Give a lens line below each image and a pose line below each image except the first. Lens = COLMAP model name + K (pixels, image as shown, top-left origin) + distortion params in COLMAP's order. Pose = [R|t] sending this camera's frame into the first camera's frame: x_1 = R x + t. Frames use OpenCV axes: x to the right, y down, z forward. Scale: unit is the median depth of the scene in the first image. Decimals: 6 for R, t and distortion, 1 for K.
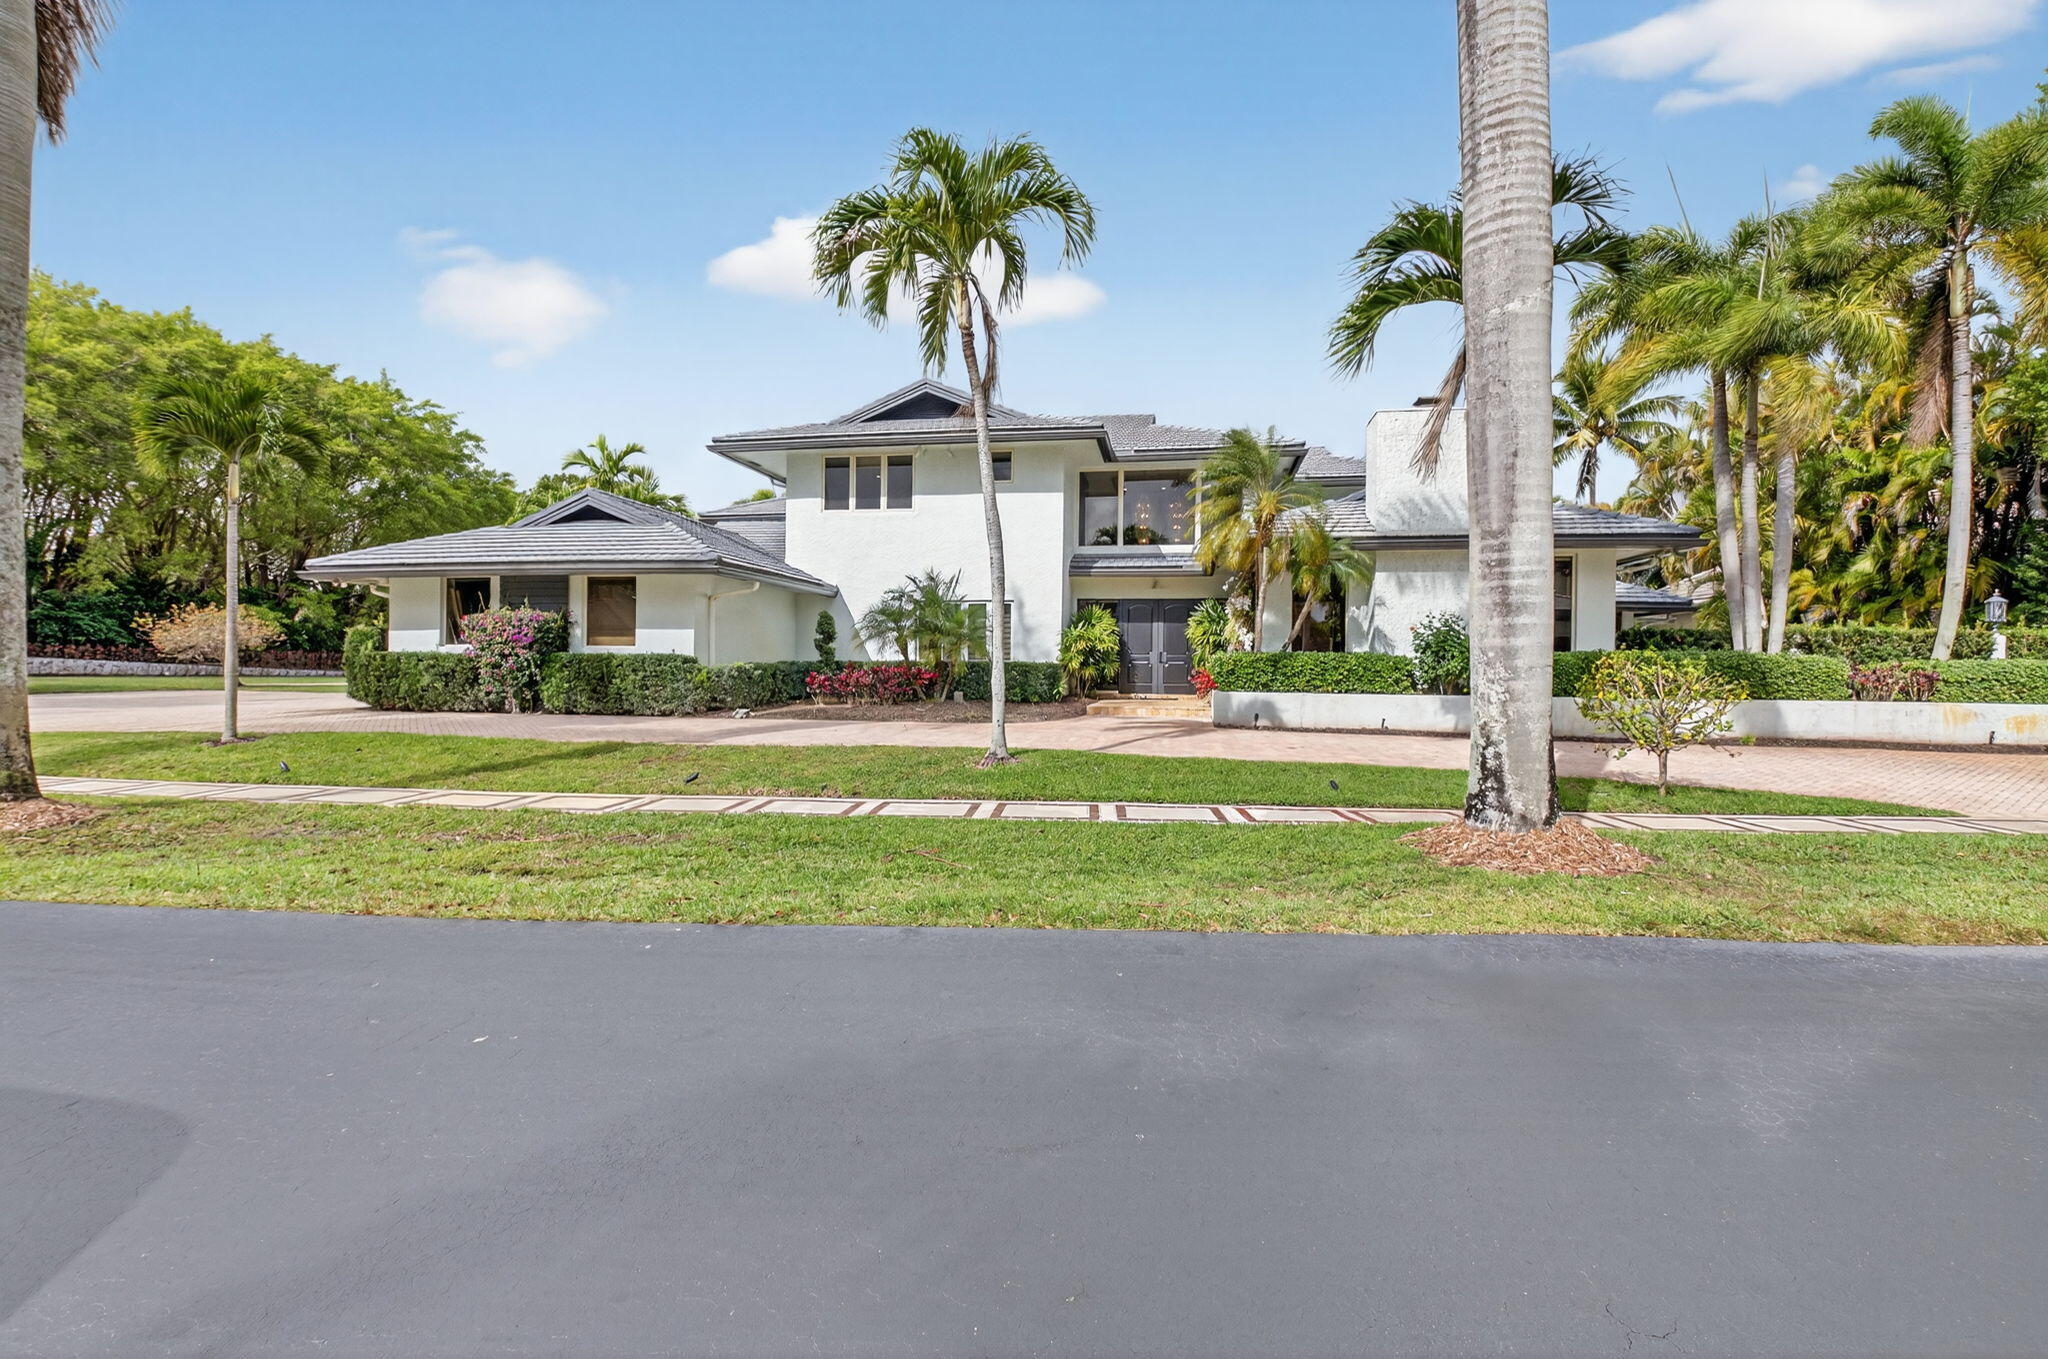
lens RADIAL K [[912.1, 0, 1024.0], [0, 912.1, 679.5], [0, 0, 1]] dist [0.001407, -0.000051]
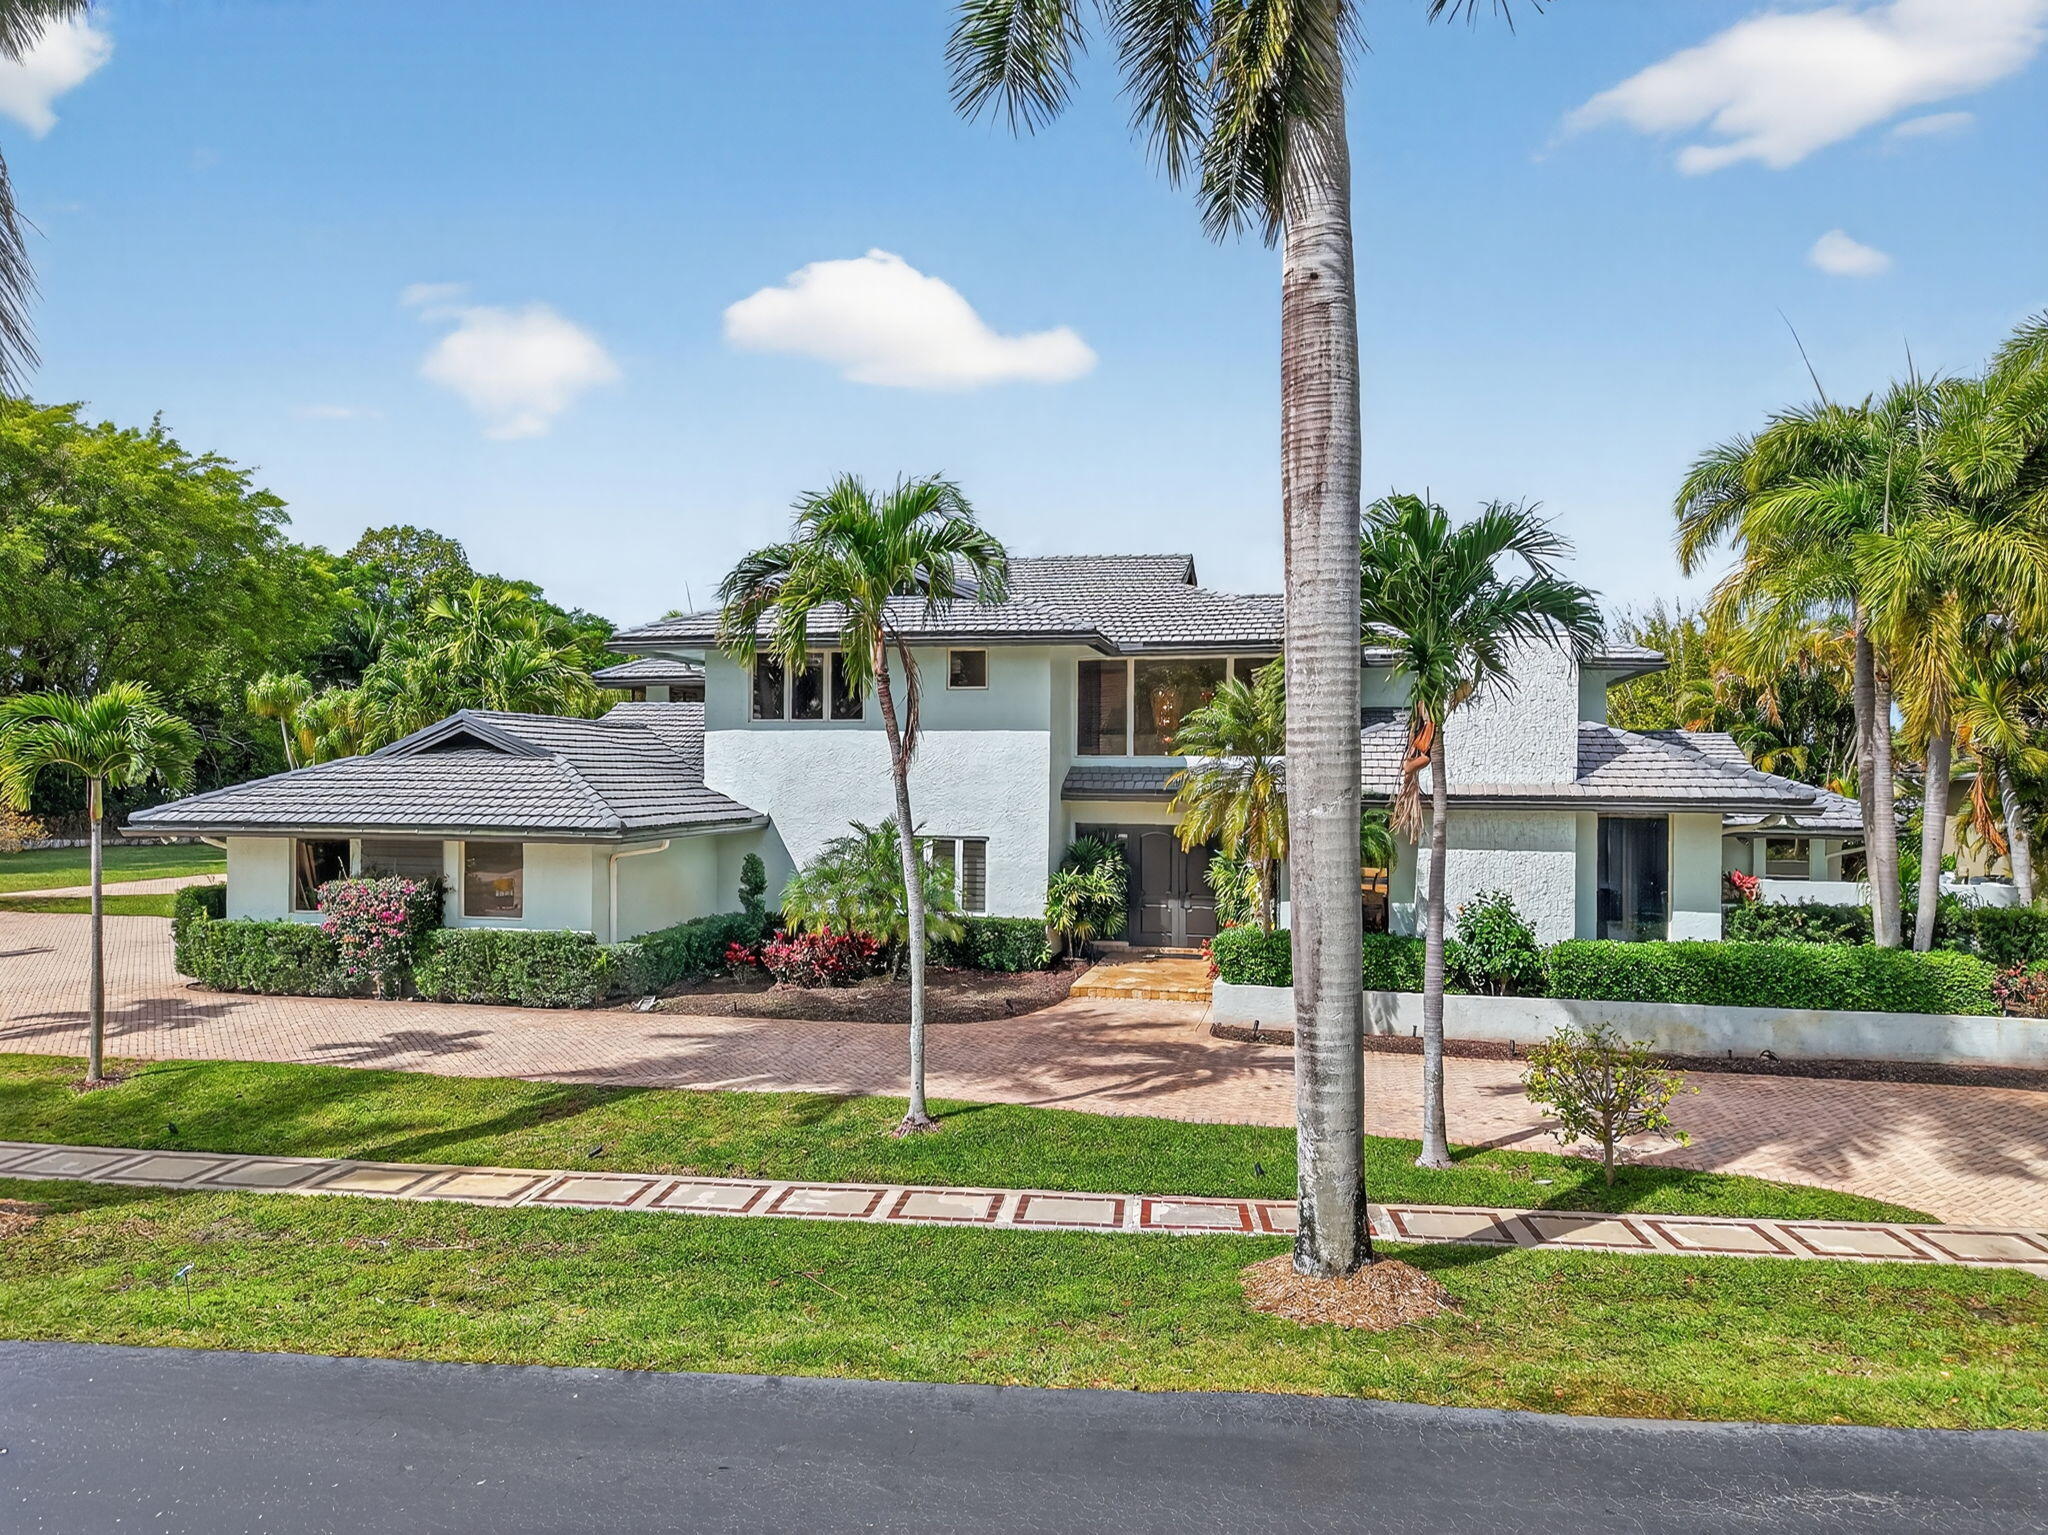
lens RADIAL K [[1446.1, 0, 1013.8], [0, 1446.1, 771.1], [0, 0, 1]] dist [0.028212, -0.002347]
pose [[0.998464, -0.002384, -0.055357, 0.092594], [0.002113, 0.999986, -0.004952, -0.161000], [0.055368, 0.004828, 0.998454, -0.291187]]
